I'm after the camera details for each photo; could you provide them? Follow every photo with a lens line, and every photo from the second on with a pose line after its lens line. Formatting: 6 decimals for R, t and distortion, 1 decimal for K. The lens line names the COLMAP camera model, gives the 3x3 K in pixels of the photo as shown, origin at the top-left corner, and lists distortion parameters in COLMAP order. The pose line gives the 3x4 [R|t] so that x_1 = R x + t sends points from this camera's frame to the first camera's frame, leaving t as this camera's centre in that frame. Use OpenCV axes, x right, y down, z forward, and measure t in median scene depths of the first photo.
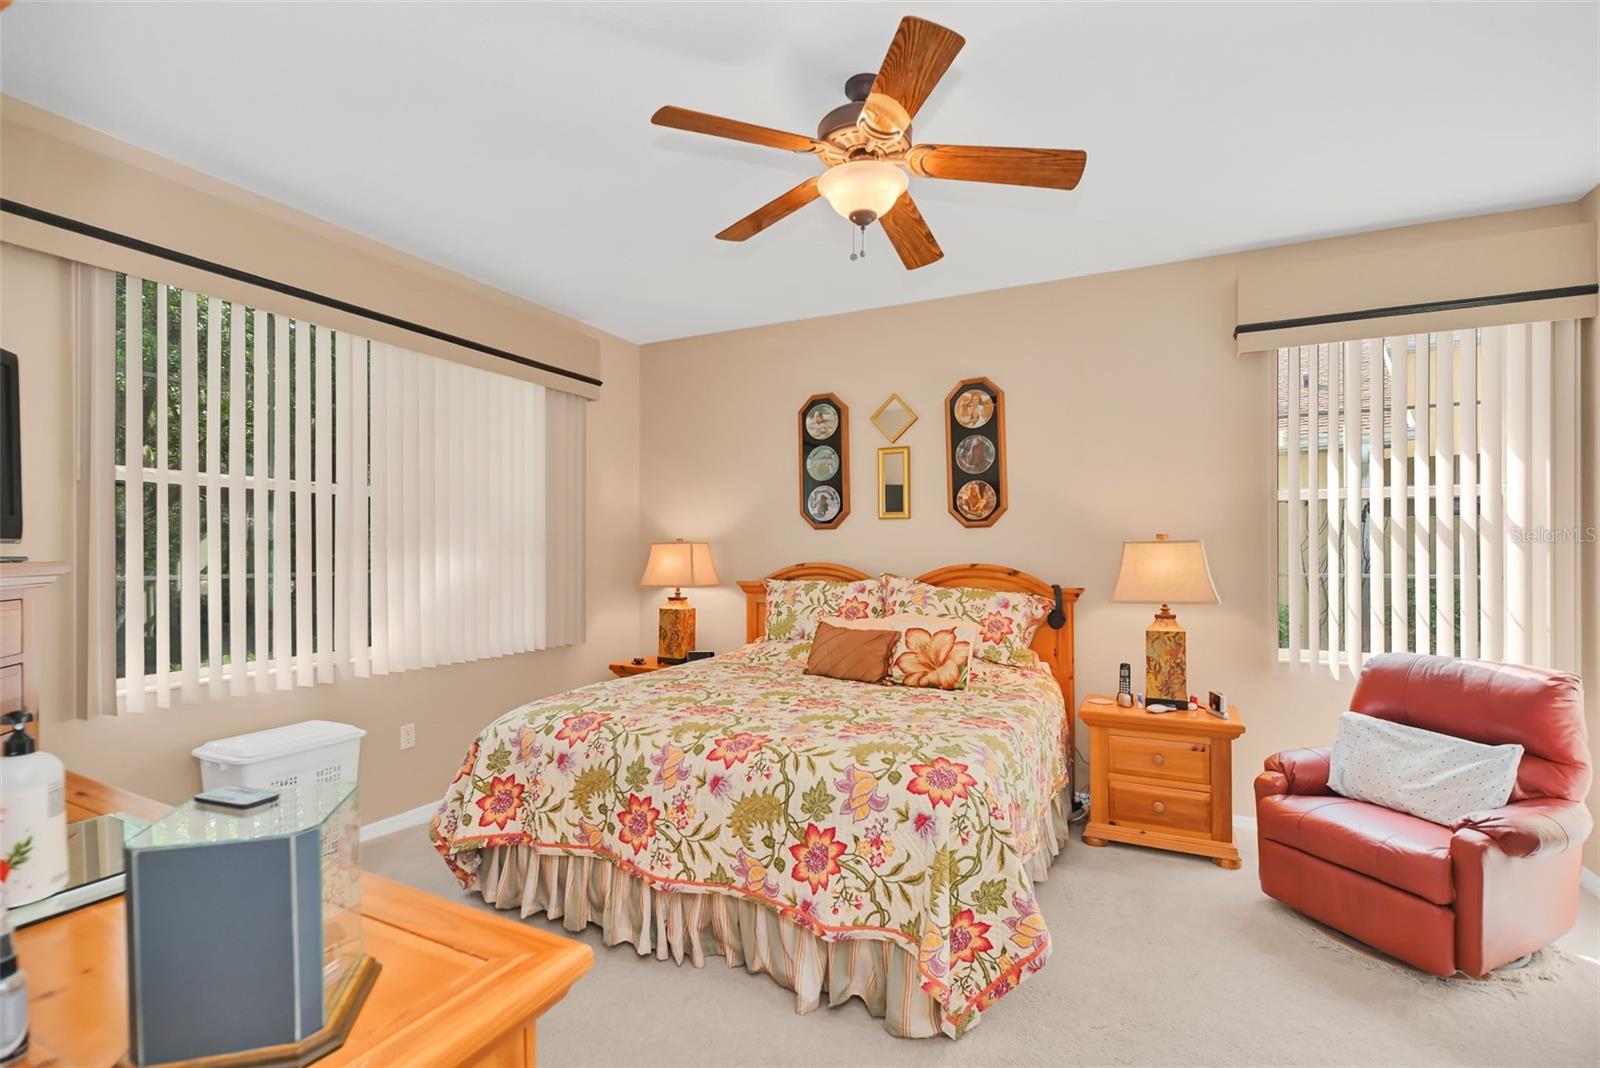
lens RADIAL K [[748.4, 0, 821.9], [0, 748.4, 541.0], [0, 0, 1]] dist [-0.000329, -0.005376]
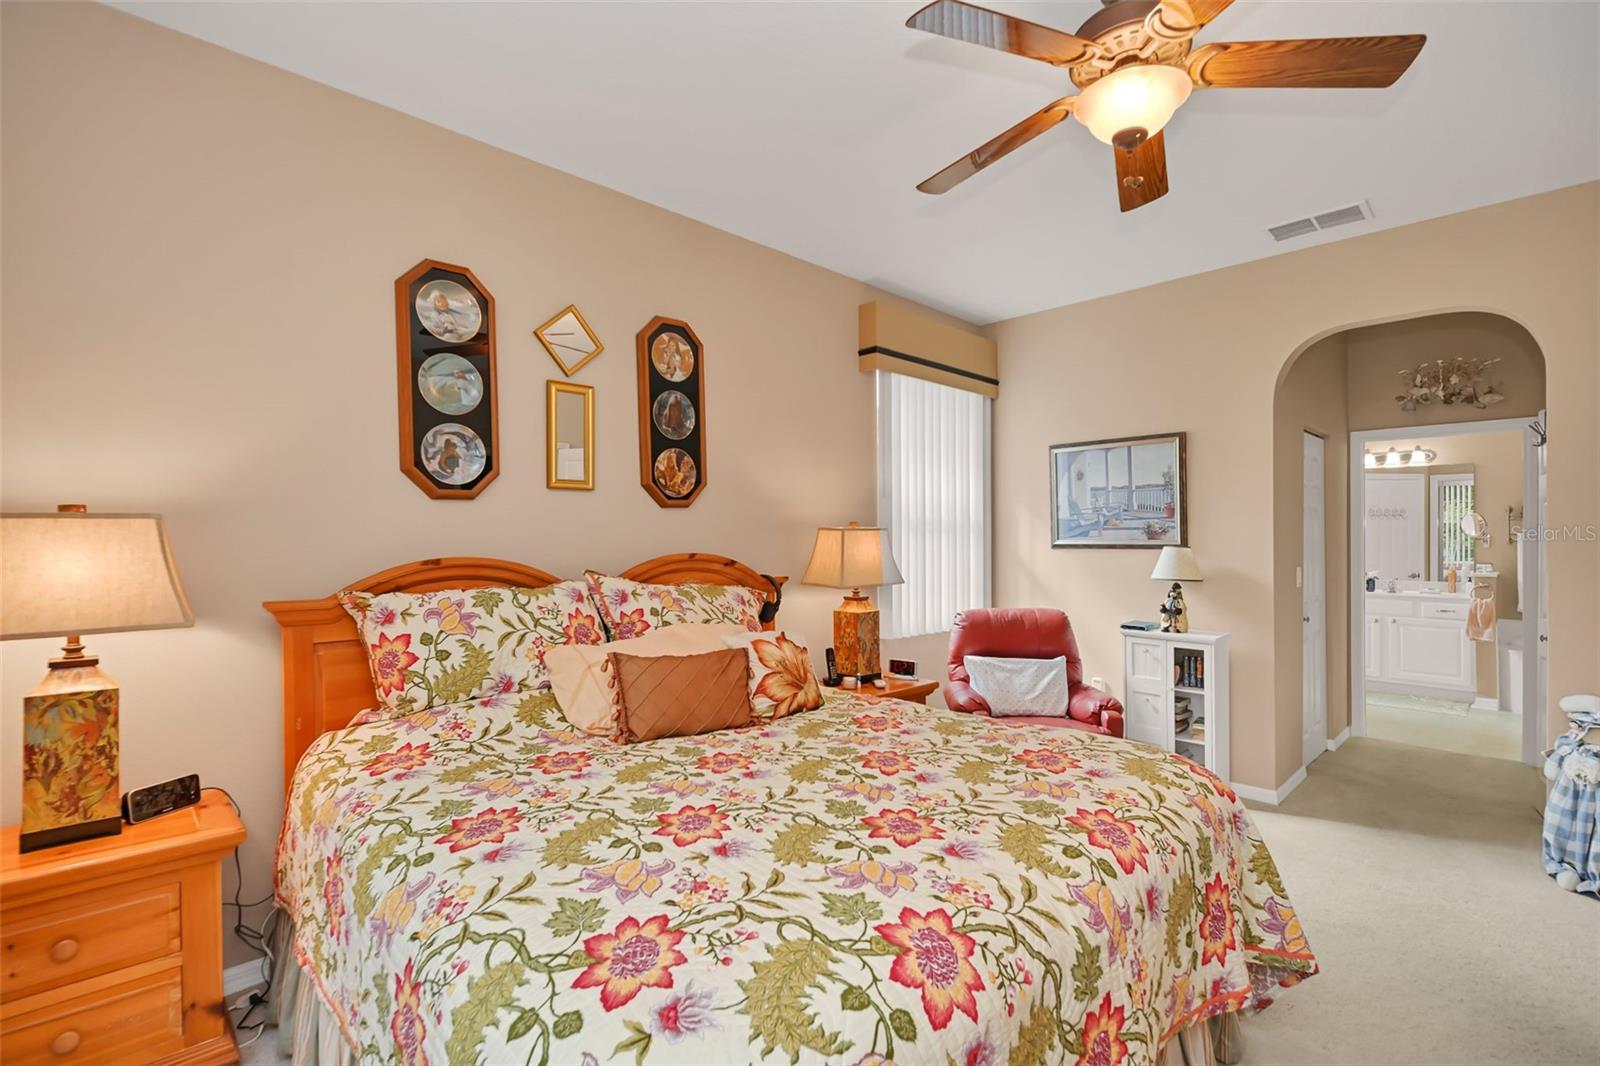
lens RADIAL K [[726.6, 0, 796.3], [0, 726.6, 528.4], [0, 0, 1]] dist [-0.003381, 0.000163]
pose [[0.343229, 0.013331, 0.939157, -0.466691], [-0.010217, 0.999893, -0.010459, 0.010610], [-0.939196, -0.006005, 0.343329, 0.611560]]
